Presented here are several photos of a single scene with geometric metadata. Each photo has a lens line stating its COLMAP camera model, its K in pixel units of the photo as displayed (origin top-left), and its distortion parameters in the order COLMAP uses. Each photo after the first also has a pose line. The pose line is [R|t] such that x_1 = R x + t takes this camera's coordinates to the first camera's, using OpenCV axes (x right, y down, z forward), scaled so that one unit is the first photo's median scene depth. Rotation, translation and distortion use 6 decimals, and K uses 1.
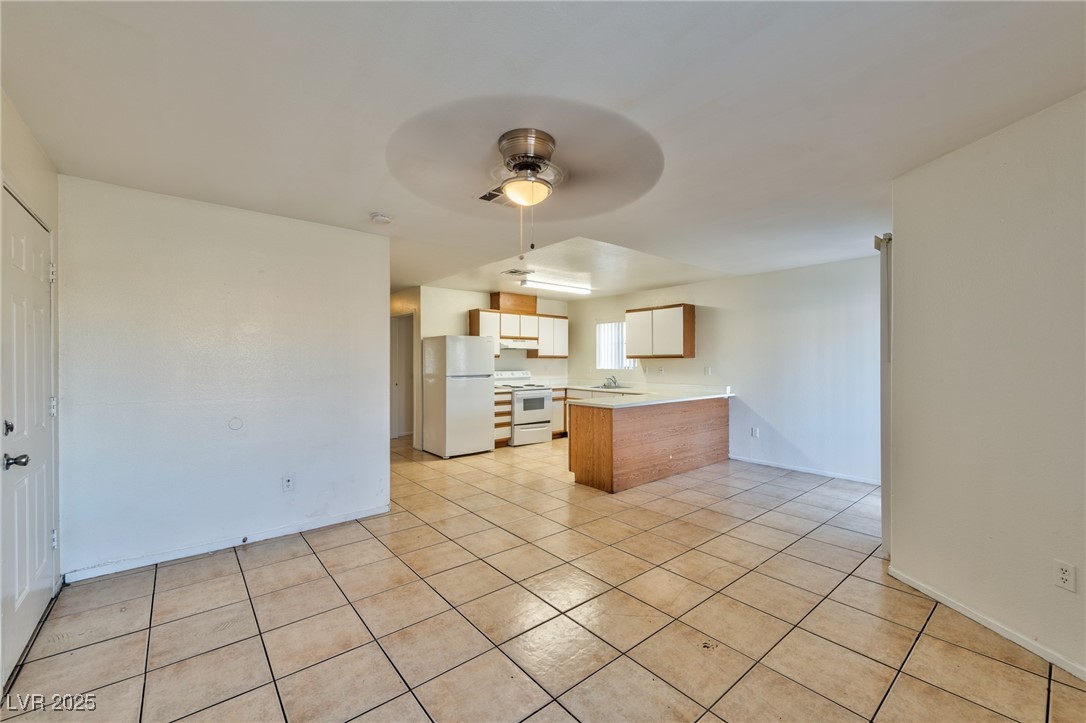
lens RADIAL K [[424.3, 0, 545.3], [0, 424.3, 361.9], [0, 0, 1]] dist [0.002704, -0.001205]
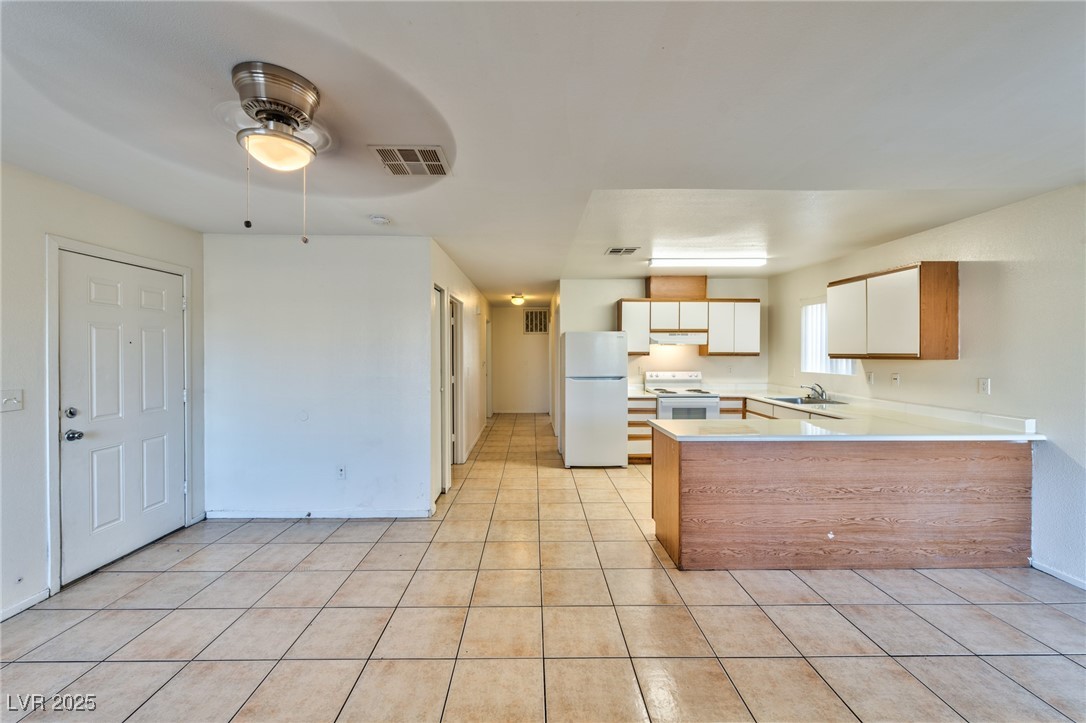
lens RADIAL K [[424.3, 0, 556.7], [0, 424.3, 356.0], [0, 0, 1]] dist [0.002704, -0.001205]
pose [[0.783318, 0.008043, -0.621569, 0.277553], [-0.002568, 0.999950, 0.009703, -0.017418], [0.621616, -0.006004, 0.783299, 0.248649]]
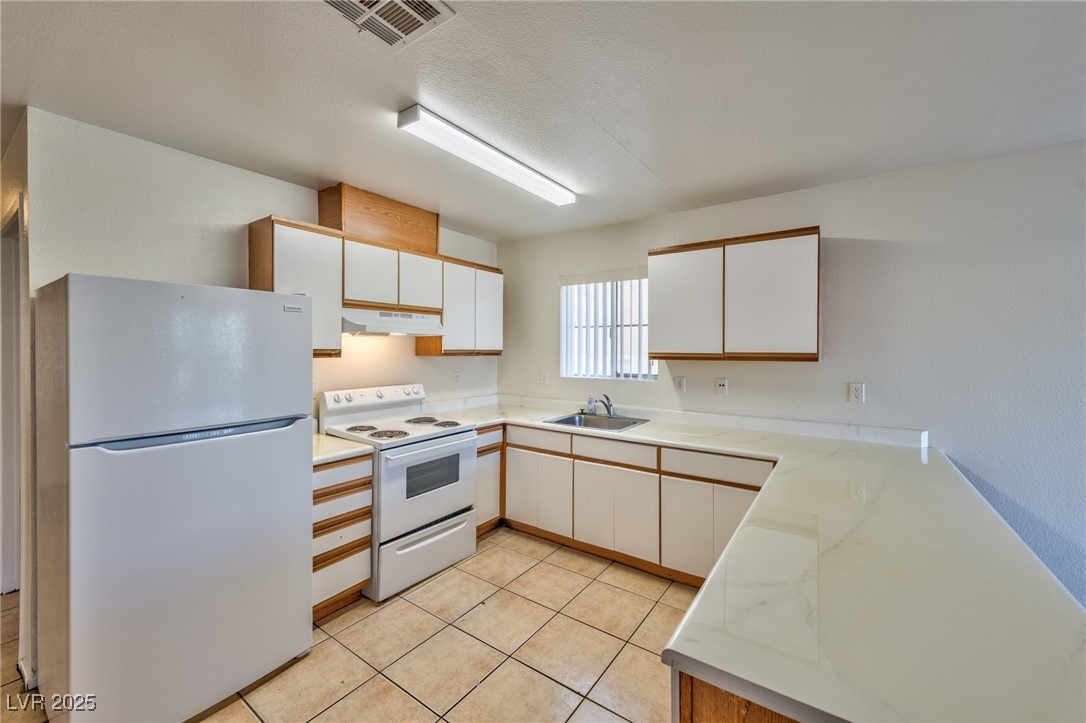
lens RADIAL K [[424.3, 0, 533.1], [0, 424.3, 355.2], [0, 0, 1]] dist [0.002704, -0.001205]
pose [[0.973045, 0.002326, 0.230602, -0.029602], [-0.005435, 0.999903, 0.012846, -0.017958], [-0.230550, -0.013753, 0.972963, 0.618545]]
